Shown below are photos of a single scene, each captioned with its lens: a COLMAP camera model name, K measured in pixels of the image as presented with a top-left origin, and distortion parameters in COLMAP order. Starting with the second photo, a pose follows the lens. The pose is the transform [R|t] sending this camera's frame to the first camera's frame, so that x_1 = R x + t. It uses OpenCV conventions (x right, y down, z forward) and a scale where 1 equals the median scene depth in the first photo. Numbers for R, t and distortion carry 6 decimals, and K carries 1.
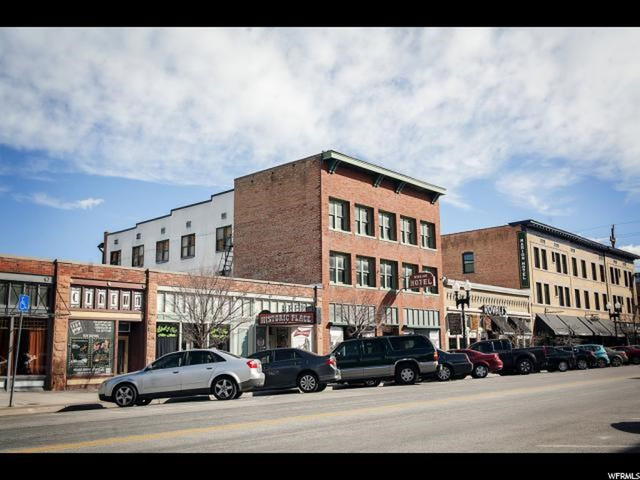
lens RADIAL K [[631.7, 0, 320.0], [0, 631.7, 240.0], [0, 0, 1]] dist [-0.026598, -0.012872]
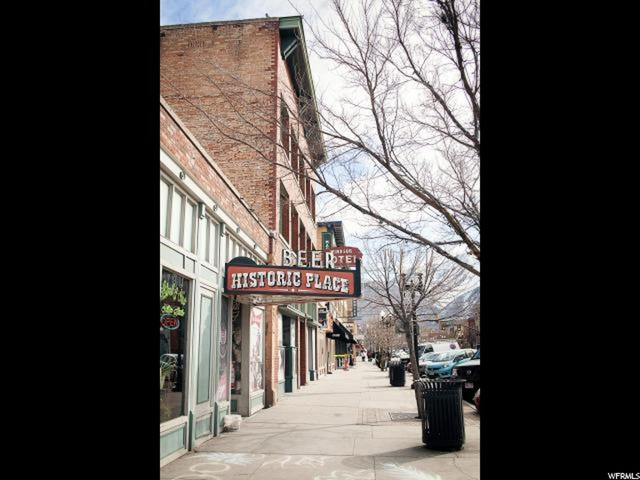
lens RADIAL K [[479.2, 0, 320.0], [0, 479.2, 240.0], [0, 0, 1]] dist [-0.010639, -0.000303]
pose [[0.796241, 0.141587, 0.588177, -0.216635], [-0.106158, 0.989842, -0.094566, 0.115767], [-0.595592, 0.012857, 0.803184, 0.666566]]
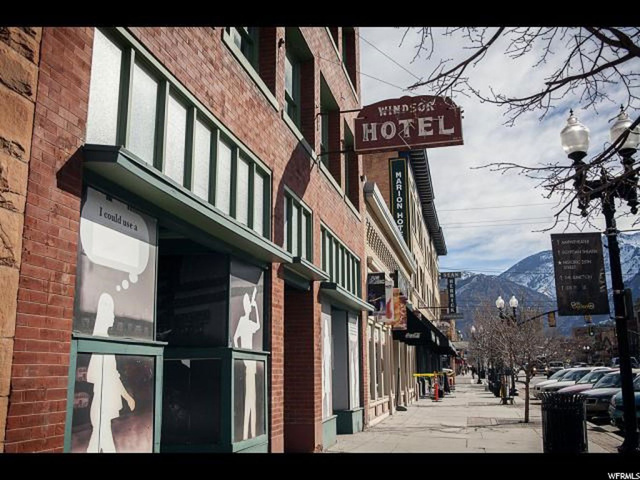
lens RADIAL K [[631.7, 0, 320.0], [0, 631.7, 240.0], [0, 0, 1]] dist [-0.026598, -0.012872]
pose [[0.871163, 0.106709, 0.479258, -0.002727], [-0.092426, 0.994288, -0.053375, 0.156317], [-0.482216, 0.002203, 0.876050, 0.900369]]
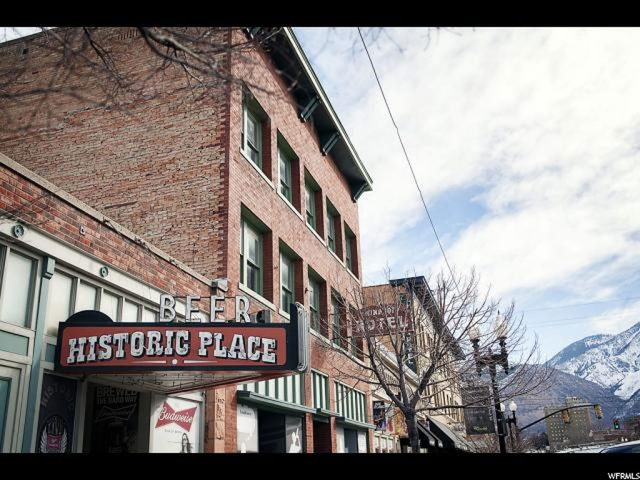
lens RADIAL K [[631.7, 0, 320.0], [0, 631.7, 240.0], [0, 0, 1]] dist [-0.026598, -0.012872]
pose [[0.900800, 0.133208, 0.413299, -0.103936], [-0.053380, 0.978536, -0.199043, 0.119709], [-0.430942, 0.157236, 0.888575, 0.678267]]
